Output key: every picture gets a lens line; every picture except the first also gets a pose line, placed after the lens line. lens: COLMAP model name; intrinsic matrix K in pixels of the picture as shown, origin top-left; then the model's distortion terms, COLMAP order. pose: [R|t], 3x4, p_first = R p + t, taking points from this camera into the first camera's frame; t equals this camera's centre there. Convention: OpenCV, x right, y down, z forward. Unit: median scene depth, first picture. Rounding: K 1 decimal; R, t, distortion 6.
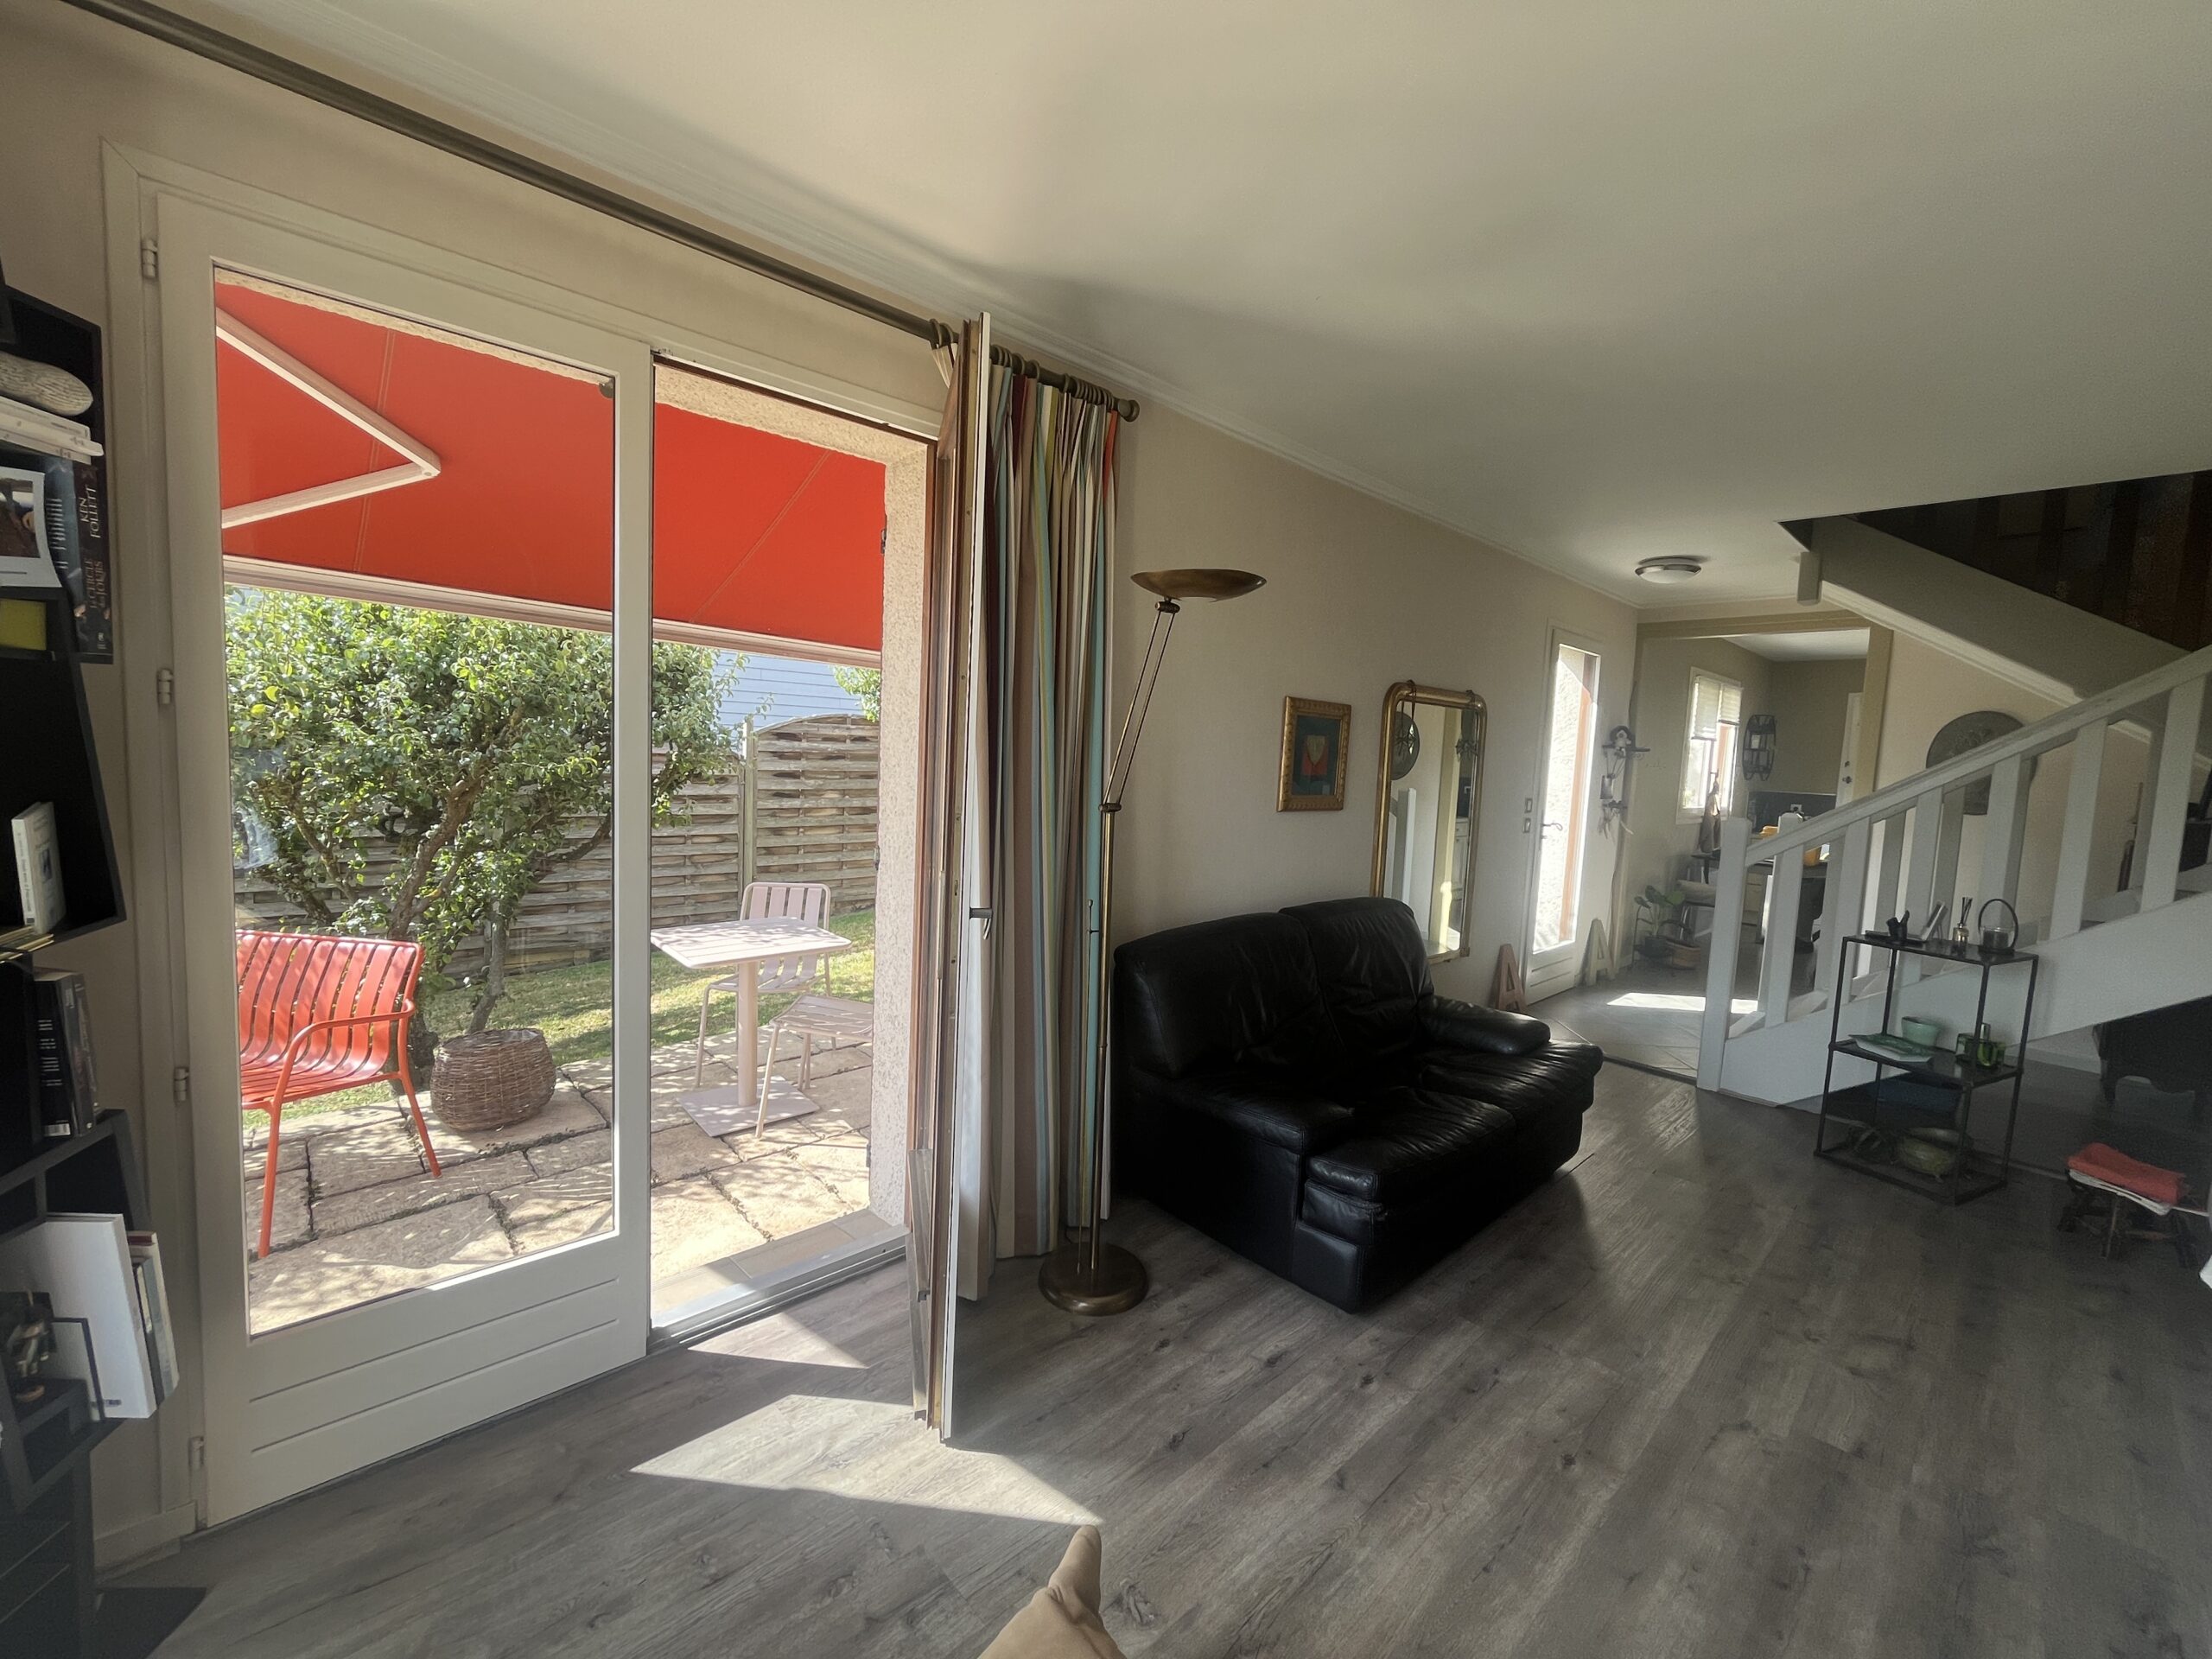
lens RADIAL K [[901.9, 0, 1107.2], [0, 901.9, 824.0], [0, 0, 1]] dist [-0.001788, -0.000343]
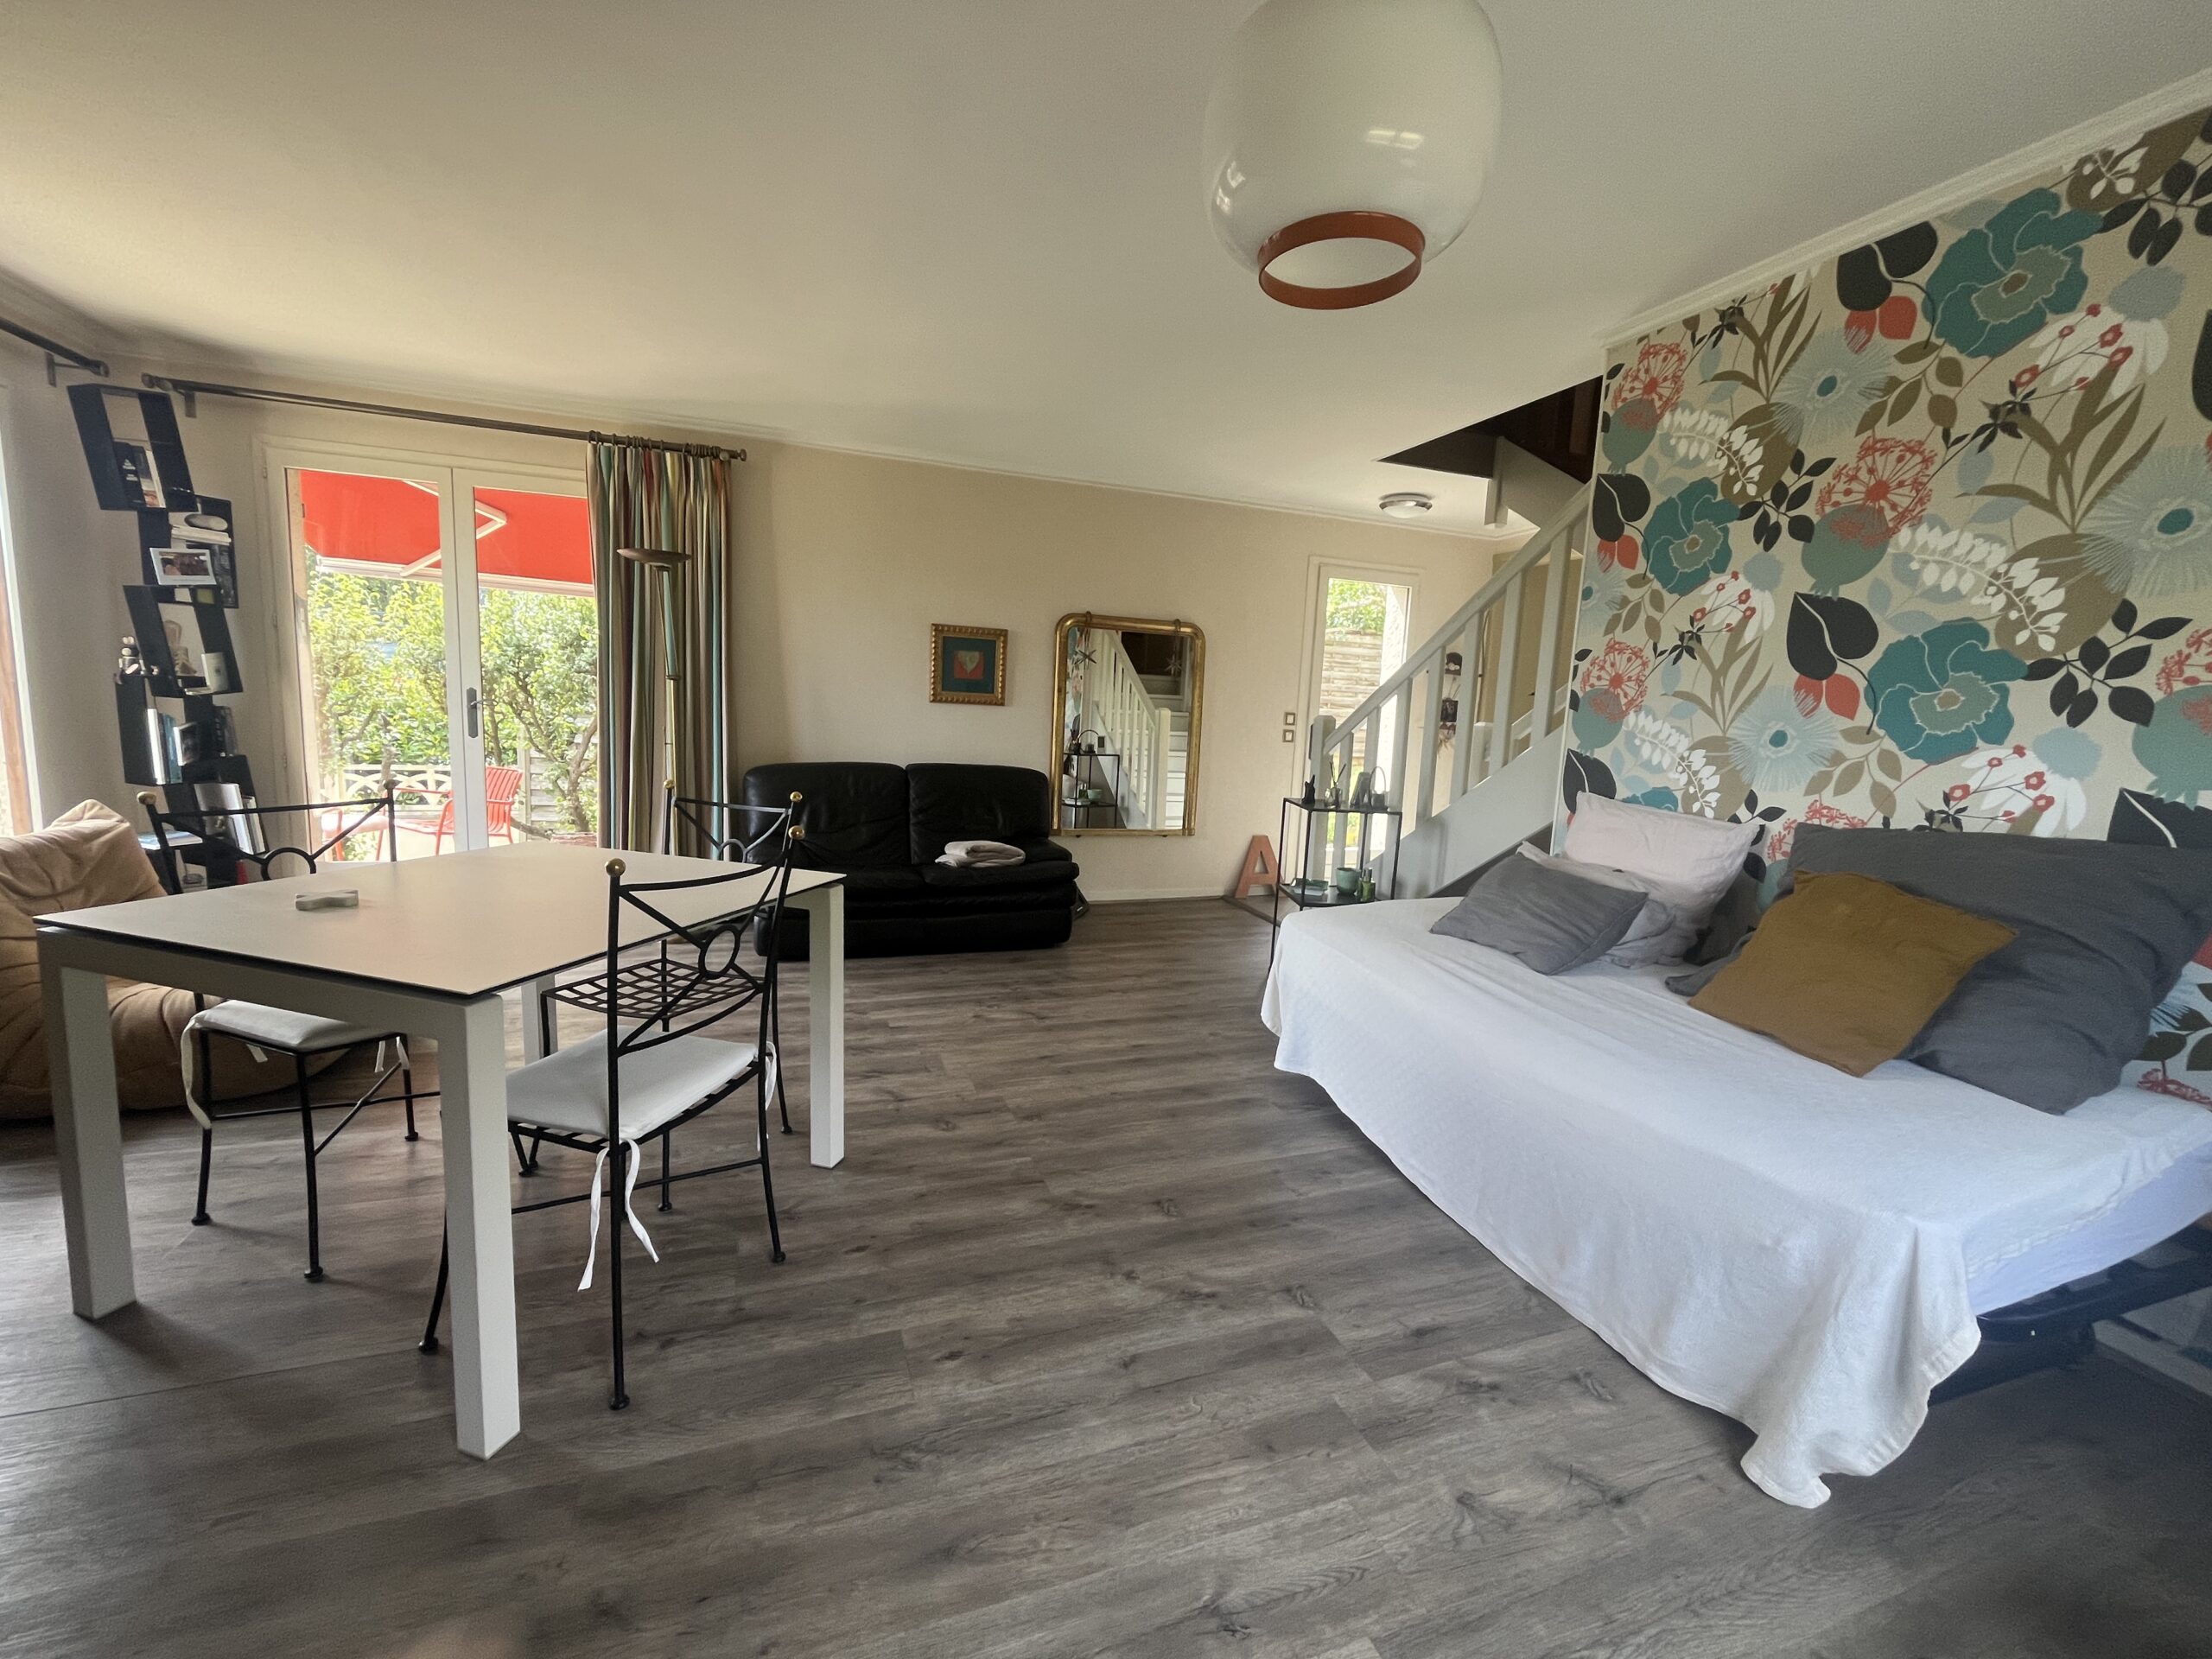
lens RADIAL K [[901.9, 0, 1103.7], [0, 901.9, 827.2], [0, 0, 1]] dist [-0.001788, -0.000343]
pose [[0.917868, 0.050799, -0.393622, 1.652405], [-0.038947, 0.998517, 0.038044, 0.195215], [0.394970, -0.019589, 0.918485, -0.398497]]
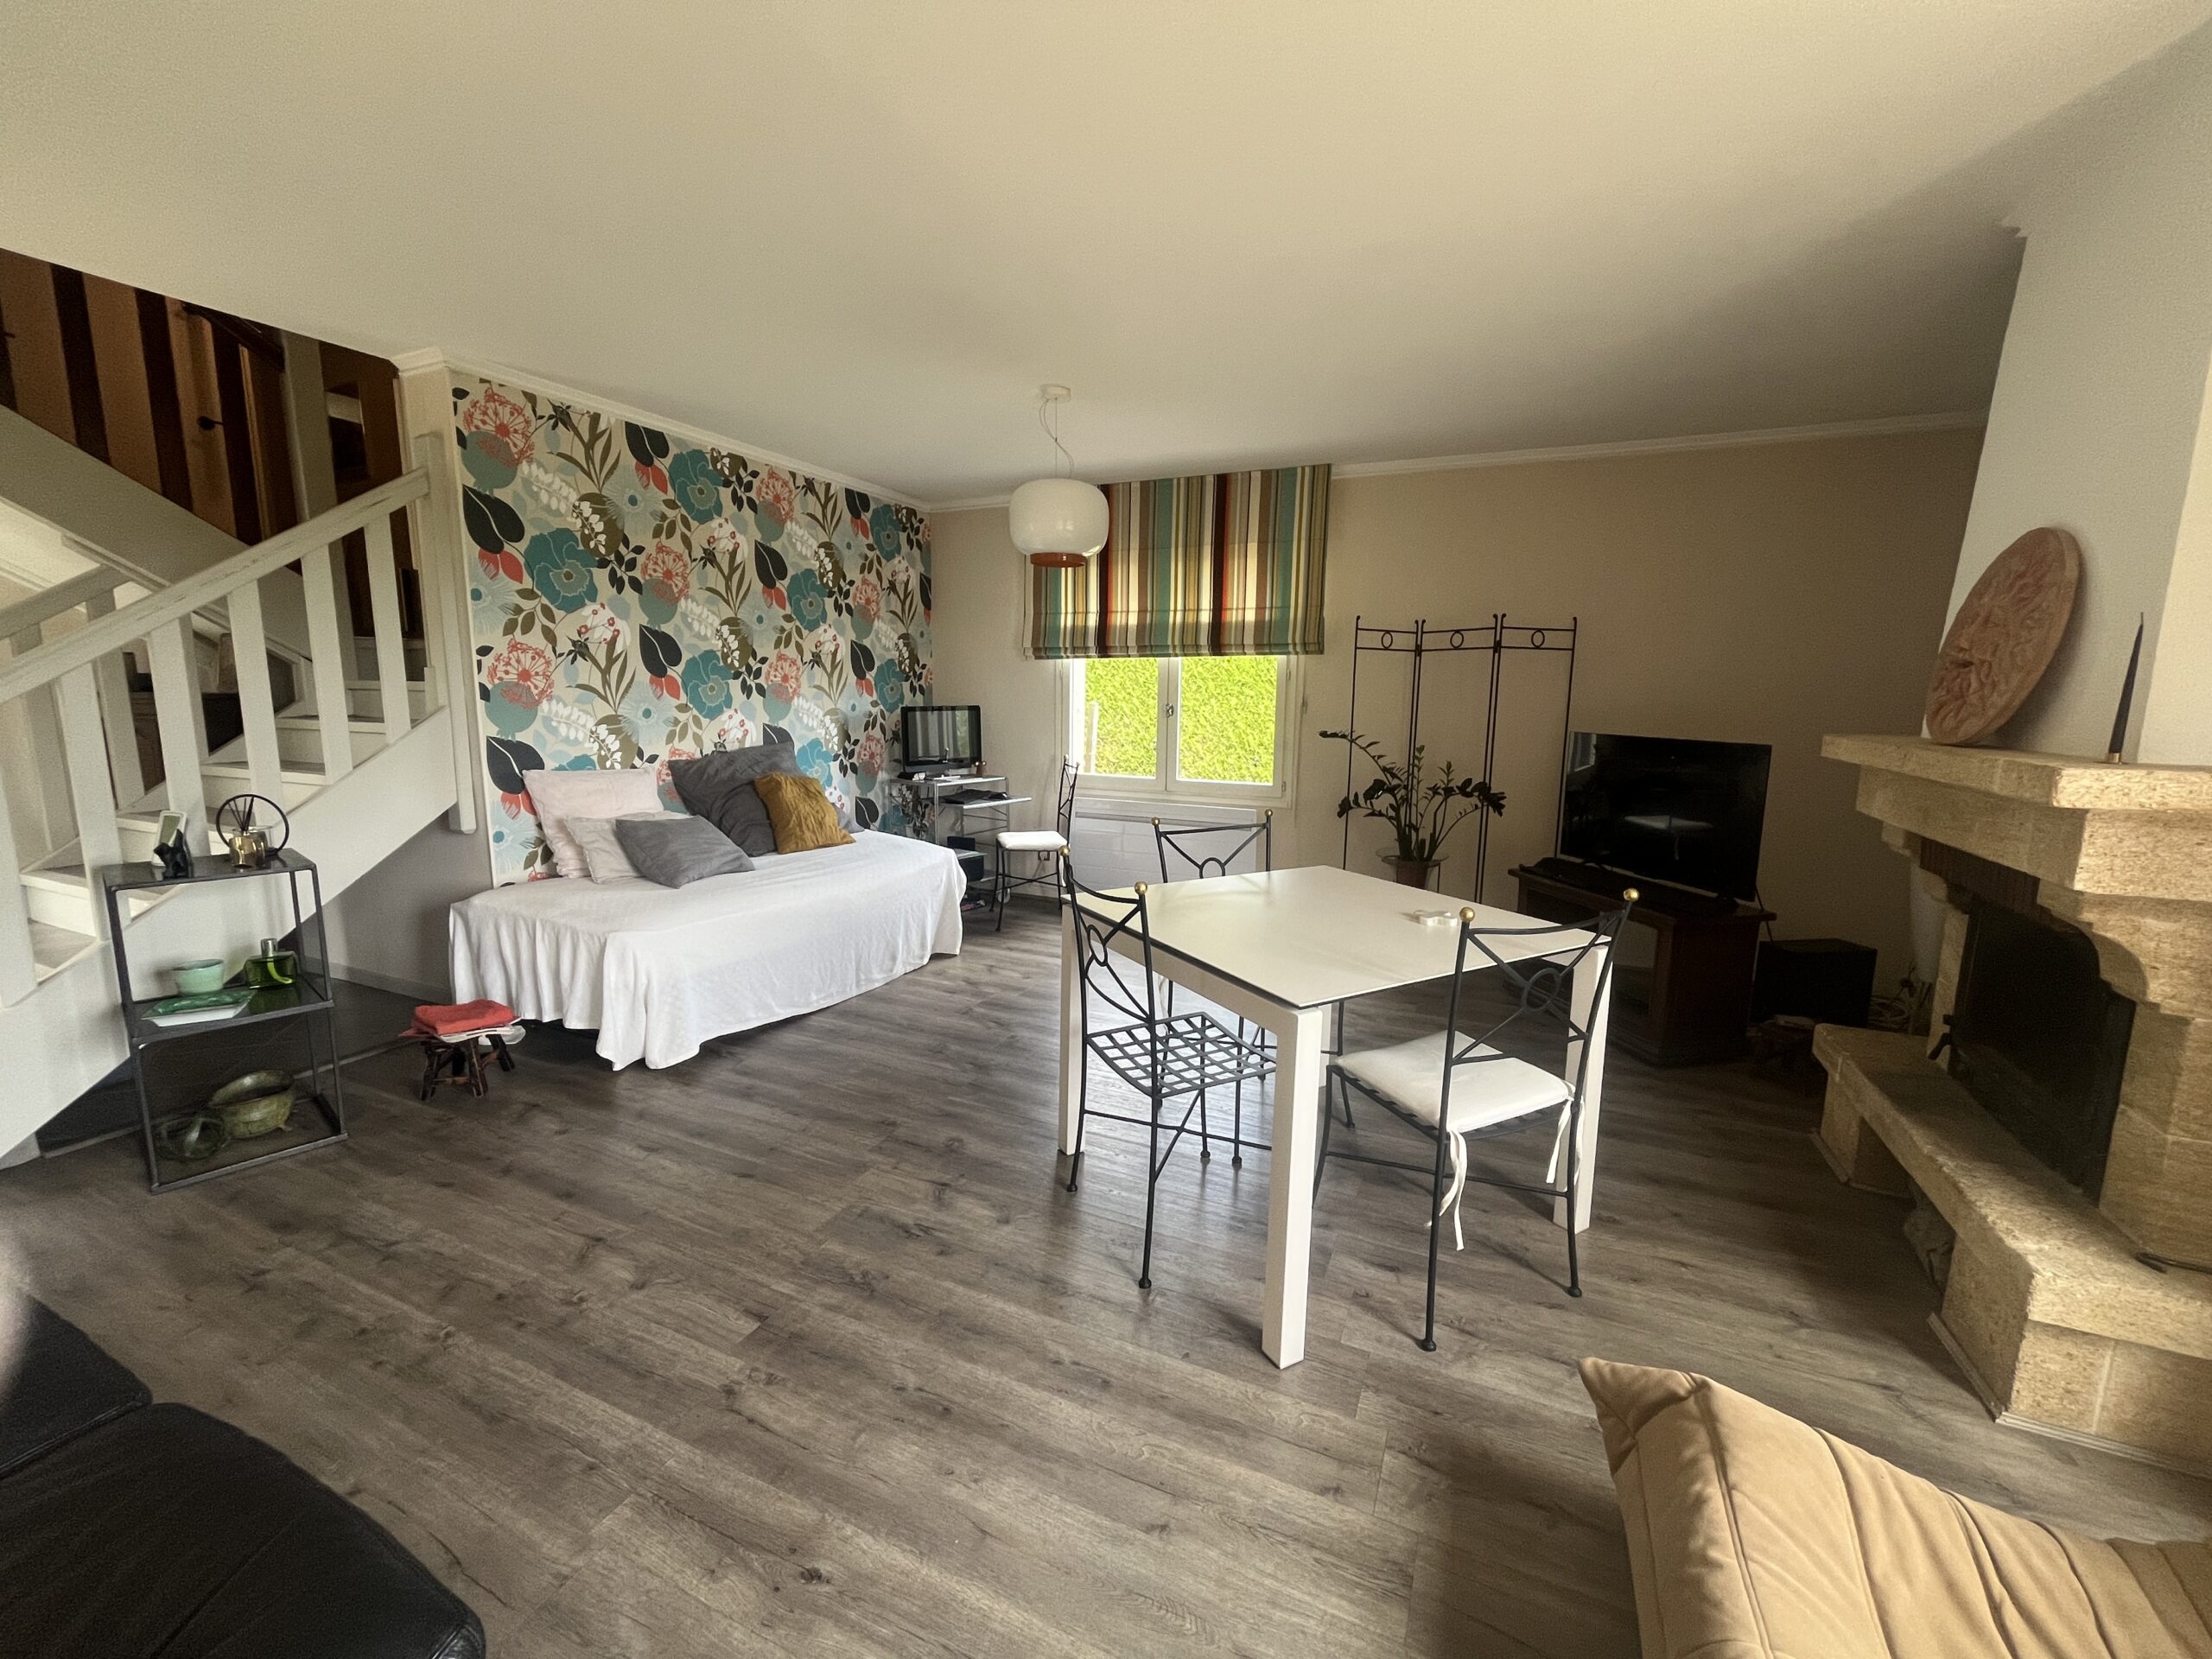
lens RADIAL K [[901.9, 0, 1104.5], [0, 901.9, 824.2], [0, 0, 1]] dist [-0.001788, -0.000343]
pose [[-0.376571, -0.191363, 0.906407, -0.128164], [0.048772, 0.972980, 0.225681, -0.060116], [-0.925103, 0.129192, -0.357063, 0.814188]]
